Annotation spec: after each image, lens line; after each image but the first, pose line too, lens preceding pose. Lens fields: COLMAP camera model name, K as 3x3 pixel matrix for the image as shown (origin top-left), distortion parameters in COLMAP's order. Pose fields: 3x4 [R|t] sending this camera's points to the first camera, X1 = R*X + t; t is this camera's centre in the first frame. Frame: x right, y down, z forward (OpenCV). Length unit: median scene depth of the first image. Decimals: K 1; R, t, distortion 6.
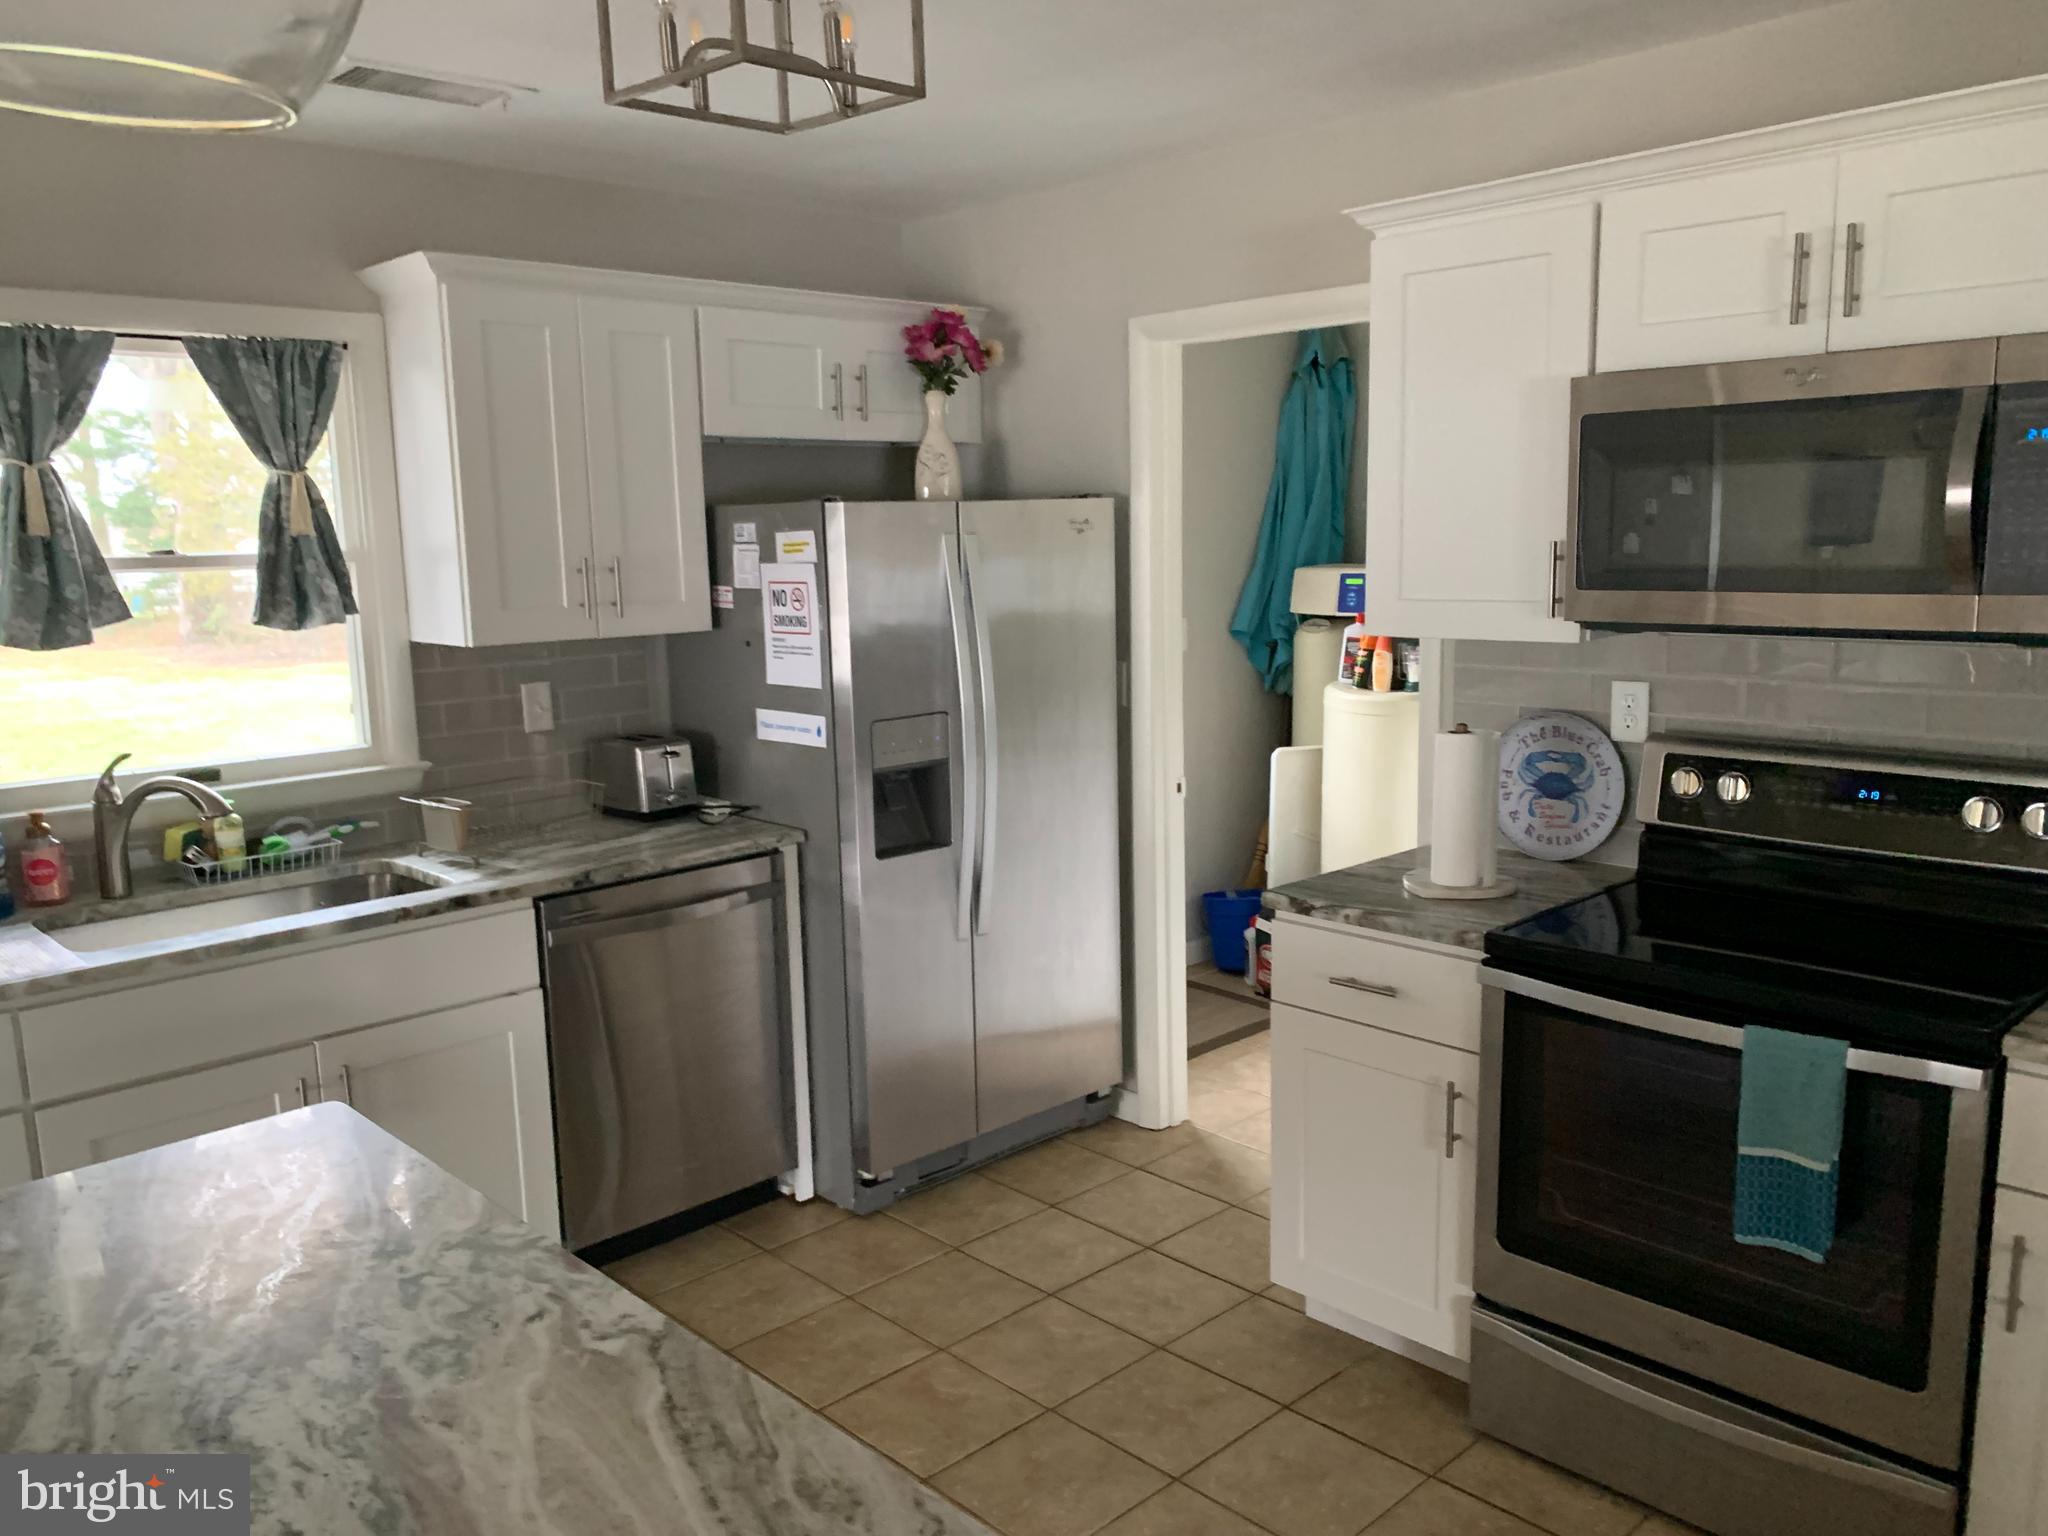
lens RADIAL K [[1568.1, 0, 1018.7], [0, 1568.1, 726.7], [0, 0, 1]] dist [0.005593, -0.014923]
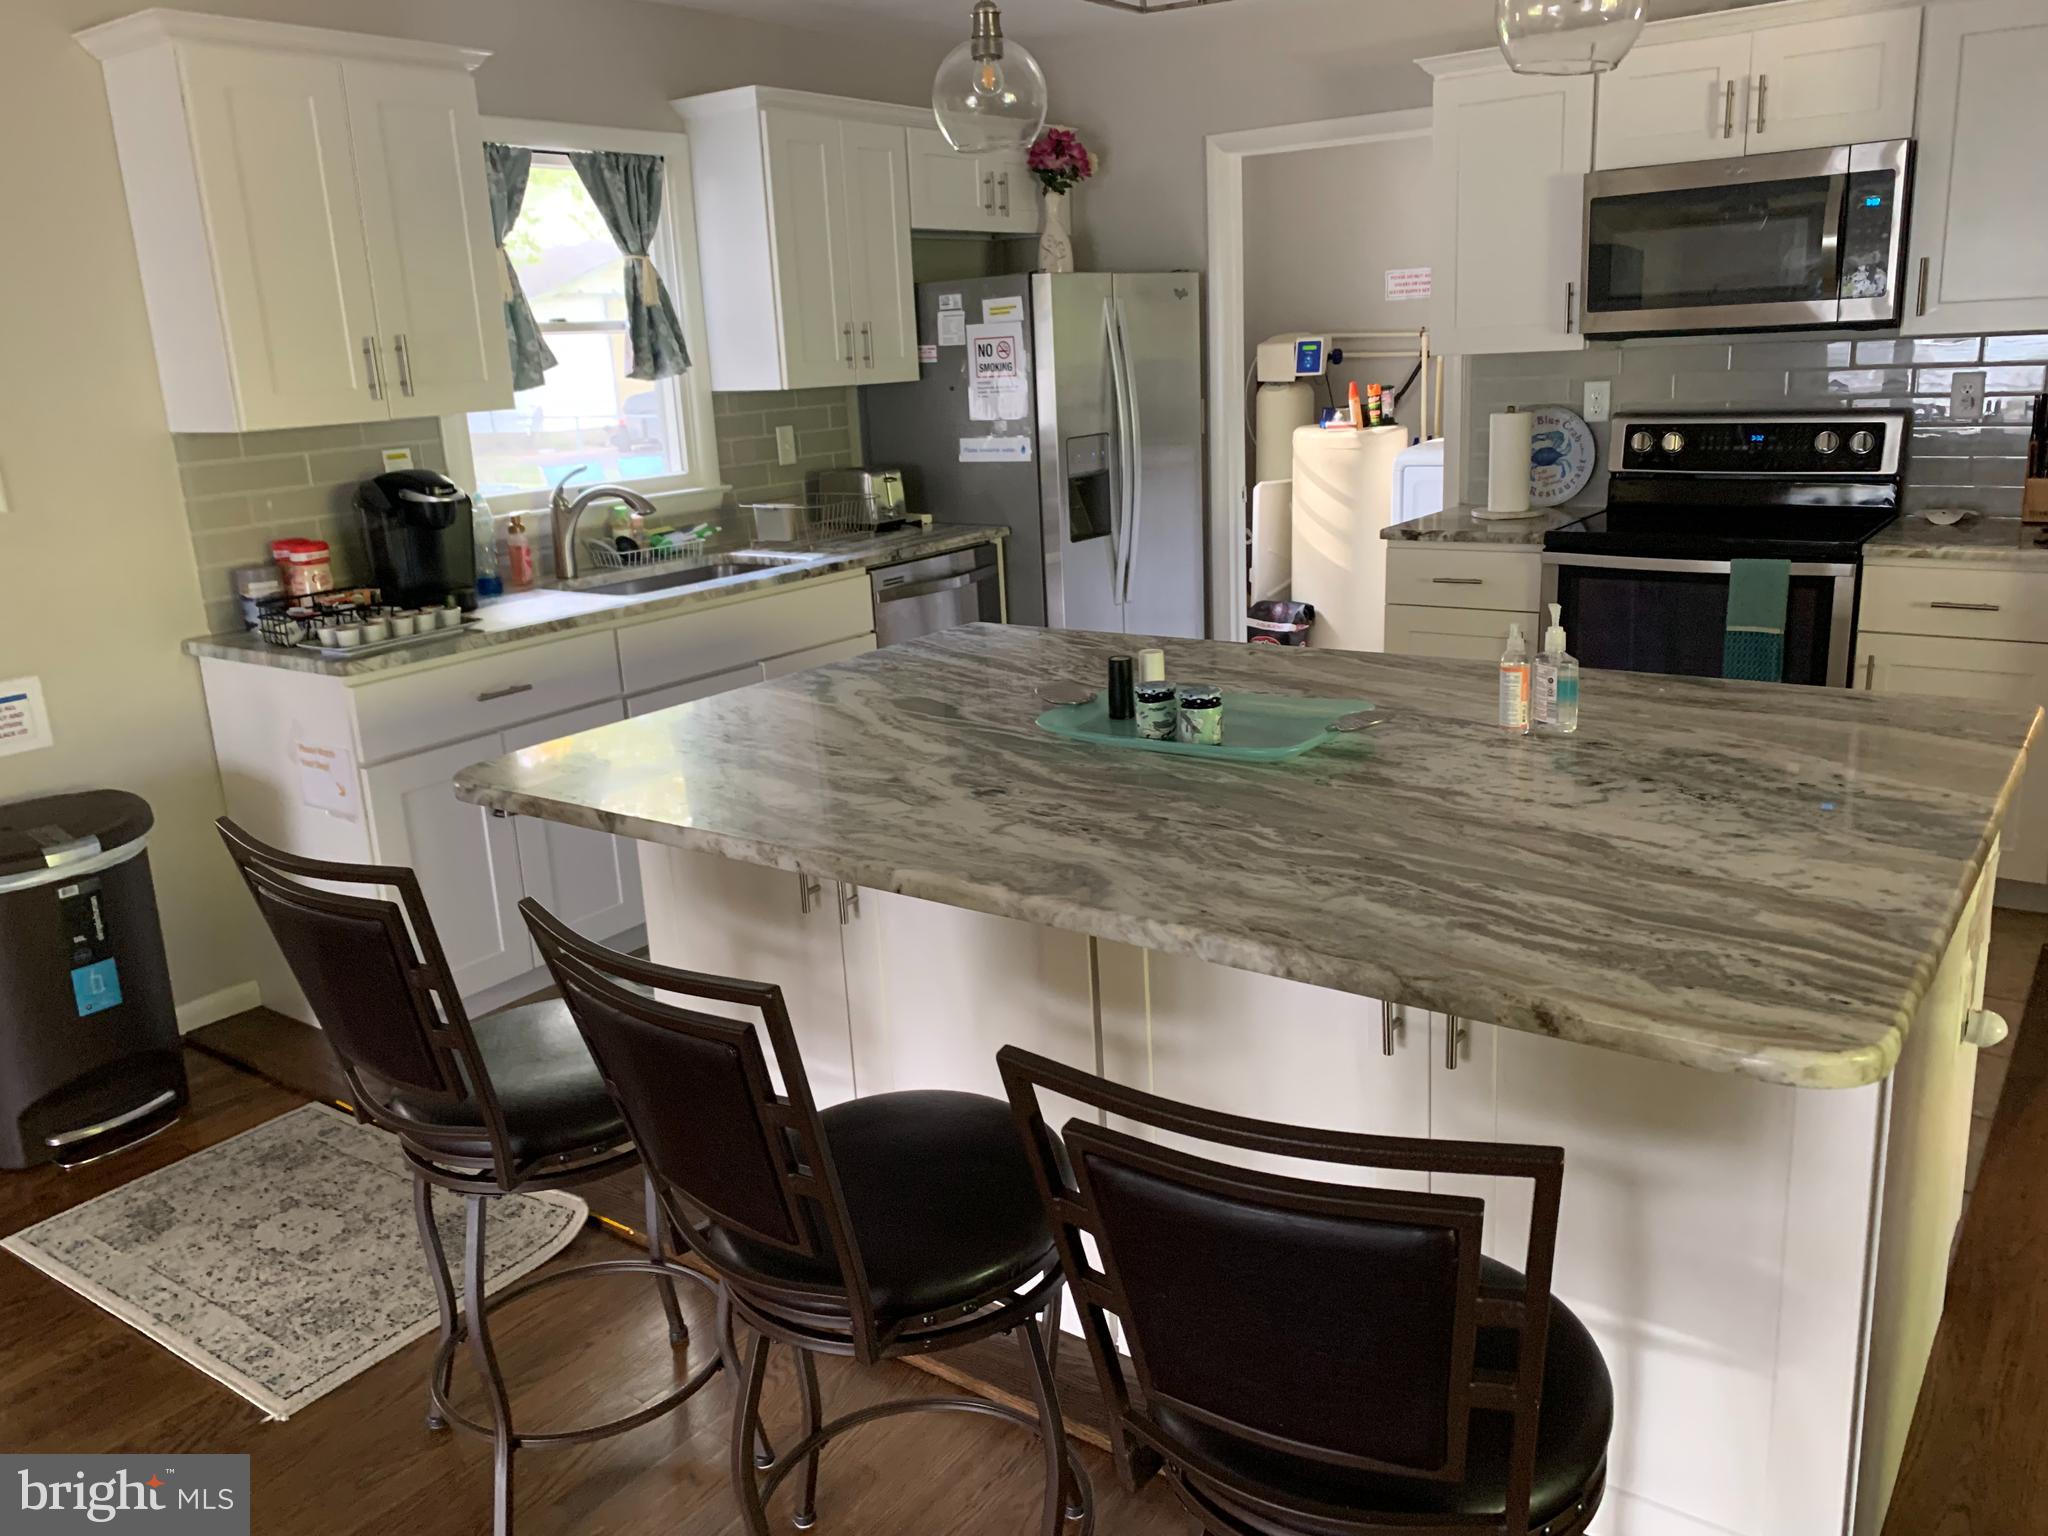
lens RADIAL K [[1627.3, 0, 1031.3], [0, 1627.3, 696.7], [0, 0, 1]] dist [-0.002294, -0.005084]
pose [[0.980484, -0.067194, 0.184759, -0.409405], [0.052832, 0.995265, 0.081592, 0.105775], [-0.189367, -0.070238, 0.979391, -0.405208]]
